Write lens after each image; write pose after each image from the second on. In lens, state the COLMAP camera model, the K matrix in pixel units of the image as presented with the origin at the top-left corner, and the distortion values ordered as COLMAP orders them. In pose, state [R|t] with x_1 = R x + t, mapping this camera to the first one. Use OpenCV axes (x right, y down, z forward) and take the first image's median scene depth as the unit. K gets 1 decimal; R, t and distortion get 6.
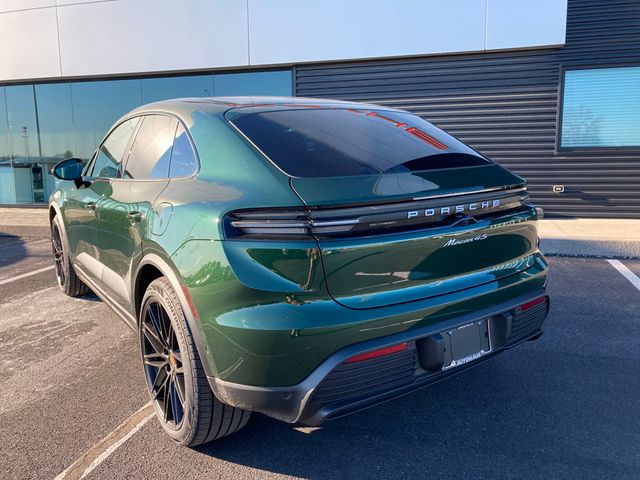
lens RADIAL K [[522.0, 0, 324.3], [0, 522.0, 234.7], [0, 0, 1]] dist [0.021795, -0.000014]
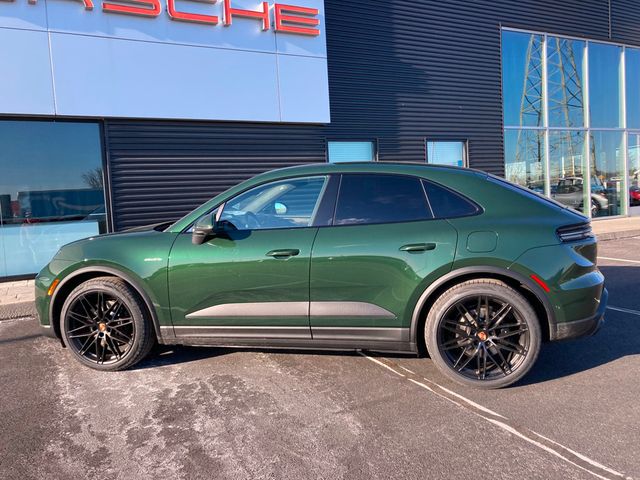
lens RADIAL K [[522.0, 0, 317.7], [0, 522.0, 233.1], [0, 0, 1]] dist [0.021795, -0.000014]
pose [[0.717339, -0.071049, 0.693092, -0.787972], [0.140513, 0.989099, -0.044036, -0.025299], [-0.682408, 0.128977, 0.719502, 0.095249]]
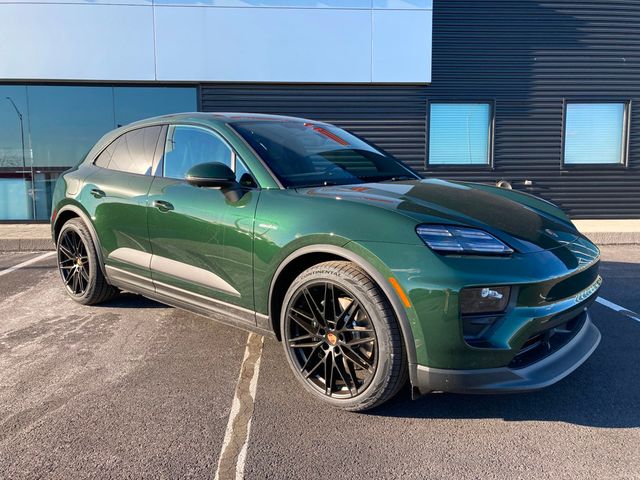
lens RADIAL K [[522.0, 0, 320.0], [0, 522.0, 237.9], [0, 0, 1]] dist [0.021795, -0.000014]
pose [[0.945154, -0.028352, 0.325392, -0.309216], [0.038544, 0.998946, -0.024918, 0.044583], [-0.324343, 0.036093, 0.945251, -0.126845]]
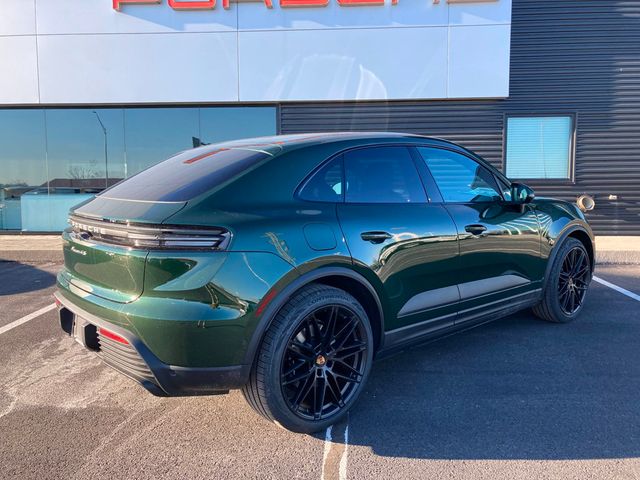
lens RADIAL K [[522.0, 0, 321.5], [0, 522.0, 237.4], [0, 0, 1]] dist [0.021795, -0.000014]
pose [[0.977802, -0.012310, 0.209170, -0.350626], [0.023018, 0.998541, -0.048837, 0.031811], [-0.208264, 0.052568, 0.976659, -0.155202]]
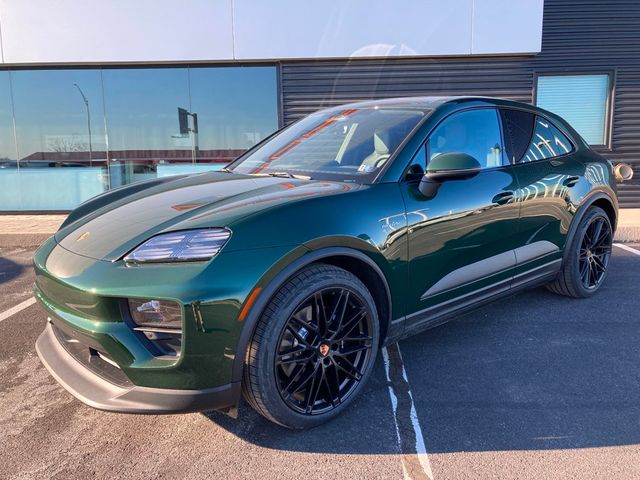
lens RADIAL K [[522.0, 0, 324.8], [0, 522.0, 237.4], [0, 0, 1]] dist [0.021795, -0.000014]
pose [[0.971522, -0.037311, 0.233992, -0.370324], [0.036711, 0.999302, 0.006923, 0.003281], [-0.234087, 0.001864, 0.972214, 0.049807]]
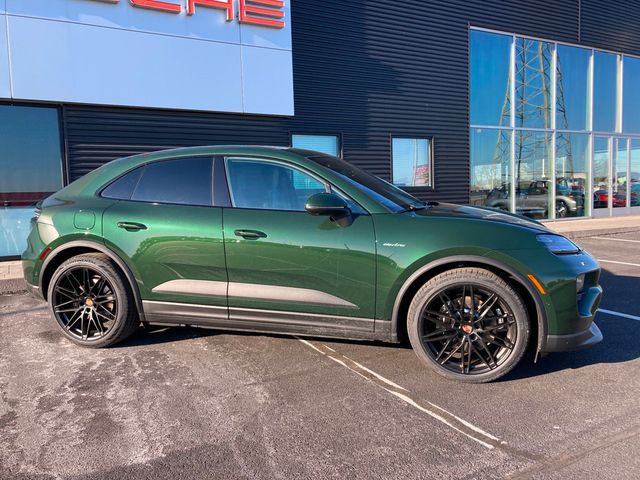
lens RADIAL K [[522.0, 0, 313.4], [0, 522.0, 240.6], [0, 0, 1]] dist [0.021795, -0.000014]
pose [[0.704325, -0.066140, 0.706790, -0.739824], [0.119728, 0.992455, -0.026439, 0.015016], [-0.699708, 0.103244, 0.706930, 0.021428]]
